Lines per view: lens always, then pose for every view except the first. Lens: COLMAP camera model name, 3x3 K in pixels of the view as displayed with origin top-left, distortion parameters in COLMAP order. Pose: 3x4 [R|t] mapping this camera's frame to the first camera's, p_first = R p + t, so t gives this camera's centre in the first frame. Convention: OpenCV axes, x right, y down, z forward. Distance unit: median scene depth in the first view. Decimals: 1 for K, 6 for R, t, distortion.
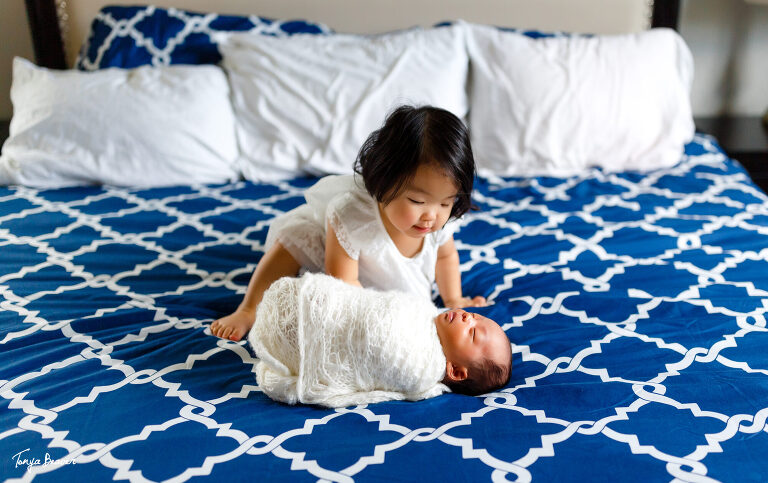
lens RADIAL K [[818.9, 0, 425.9], [0, 818.9, 242.6], [0, 0, 1]] dist [0.001781, 0.006532]
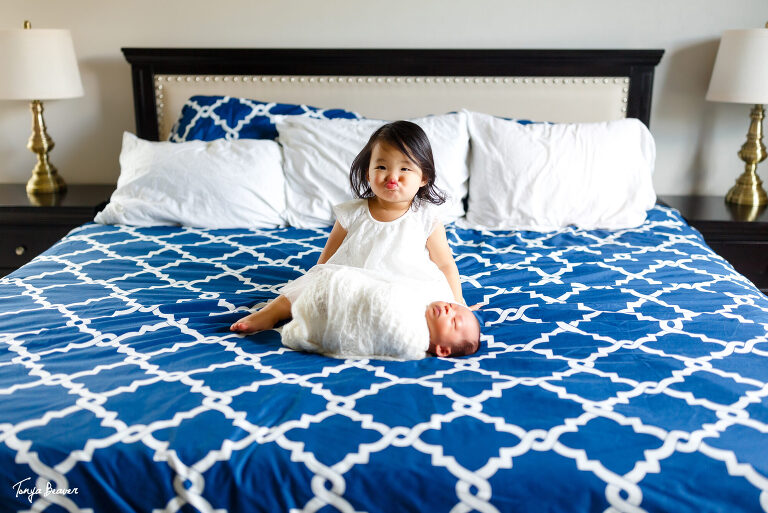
lens RADIAL K [[765.9, 0, 378.3], [0, 765.9, 246.6], [0, 0, 1]] dist [0.008526, -0.004466]
pose [[0.994169, 0.030449, -0.103446, 0.041901], [-0.042798, 0.991931, -0.119336, 0.093480], [0.098978, 0.123068, 0.987450, -0.168688]]
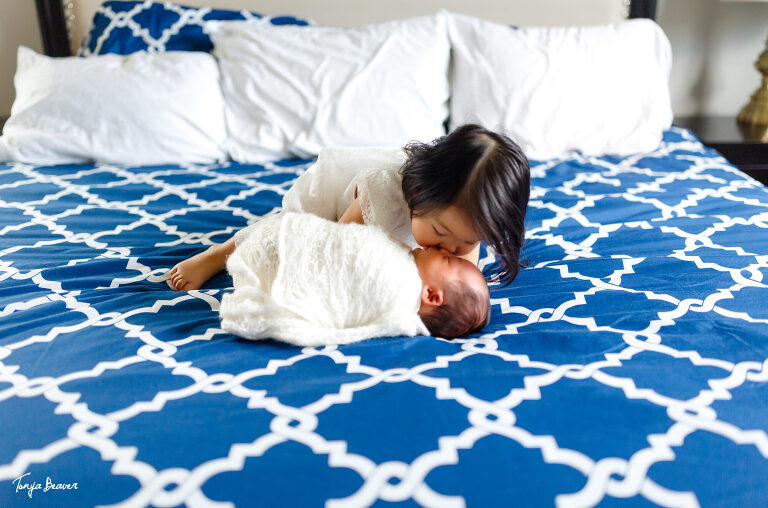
lens RADIAL K [[724.0, 0, 384.0], [0, 724.0, 254.0], [0, 0, 1]] dist [-0.000682, 0.003735]
pose [[0.999082, 0.008041, -0.042067, 0.009516], [-0.009273, 0.999531, -0.029177, 0.067807], [0.041813, 0.029540, 0.998689, 0.101718]]
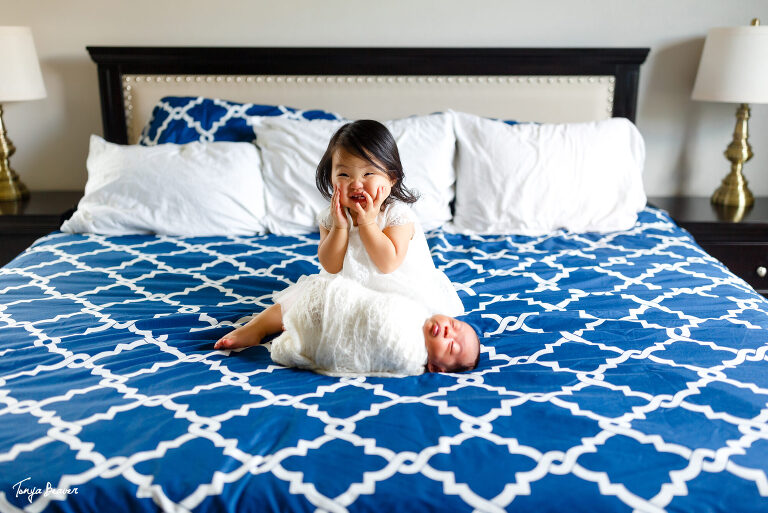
lens RADIAL K [[763.4, 0, 384.0], [0, 763.4, 256.5], [0, 0, 1]] dist [0.006496, -0.004727]
pose [[0.998364, 0.017526, -0.054432, 0.010803], [-0.023532, 0.993459, -0.111734, 0.082426], [0.052118, 0.112832, 0.992246, -0.118788]]
